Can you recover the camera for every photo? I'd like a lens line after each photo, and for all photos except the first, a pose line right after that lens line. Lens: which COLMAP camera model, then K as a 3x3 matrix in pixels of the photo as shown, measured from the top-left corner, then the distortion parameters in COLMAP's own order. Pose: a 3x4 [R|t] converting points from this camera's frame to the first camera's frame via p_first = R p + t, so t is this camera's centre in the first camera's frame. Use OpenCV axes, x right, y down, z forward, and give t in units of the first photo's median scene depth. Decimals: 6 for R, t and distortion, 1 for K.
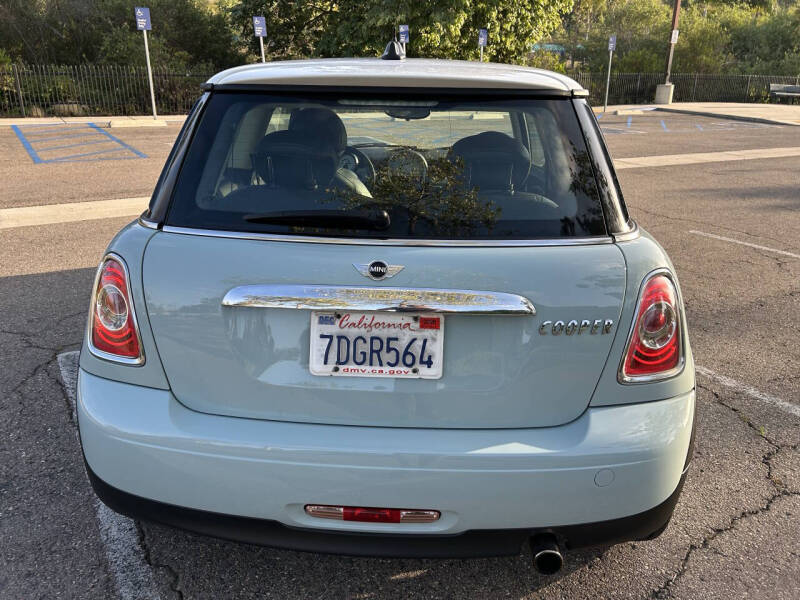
lens RADIAL K [[582.2, 0, 400.0], [0, 582.2, 300.0], [0, 0, 1]] dist [0.049859, -0.063229]
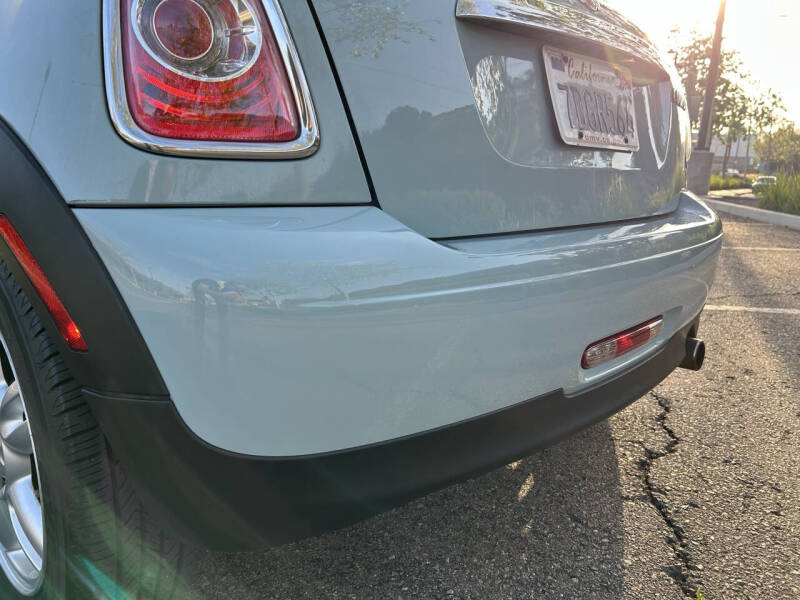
lens RADIAL K [[582.2, 0, 400.0], [0, 582.2, 300.0], [0, 0, 1]] dist [0.049859, -0.063229]
pose [[0.651491, -0.170667, 0.739210, -0.792954], [0.255663, 0.966764, -0.002120, 0.253752], [-0.714280, 0.190370, 0.673471, 0.727119]]
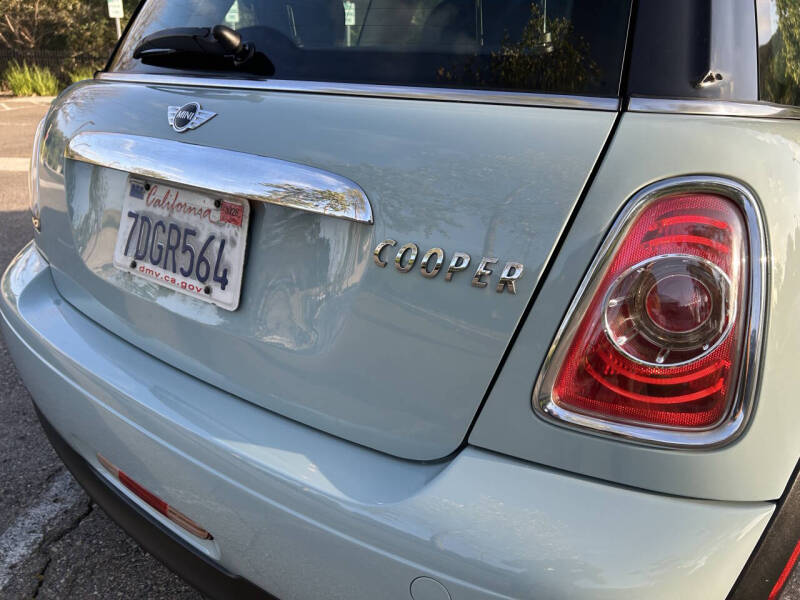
lens RADIAL K [[582.2, 0, 400.0], [0, 582.2, 300.0], [0, 0, 1]] dist [0.049859, -0.063229]
pose [[0.826249, 0.209027, -0.523087, 0.511592], [-0.212777, 0.975620, 0.053765, 0.056284], [0.521573, 0.066878, 0.850582, 0.588363]]
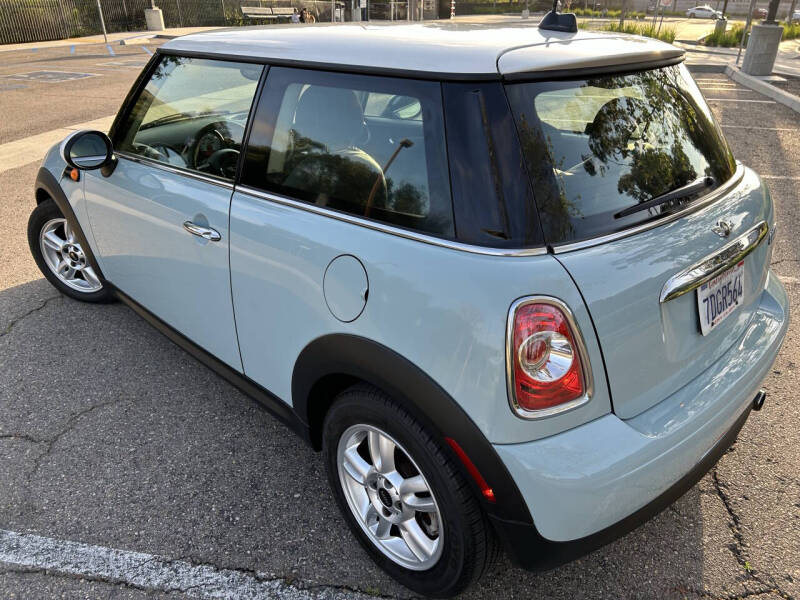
lens RADIAL K [[582.2, 0, 400.0], [0, 582.2, 300.0], [0, 0, 1]] dist [0.049859, -0.063229]
pose [[0.685303, -0.332515, 0.647914, -1.247294], [0.258311, 0.942817, 0.210645, -0.317892], [-0.680907, 0.023008, 0.732008, 0.581284]]
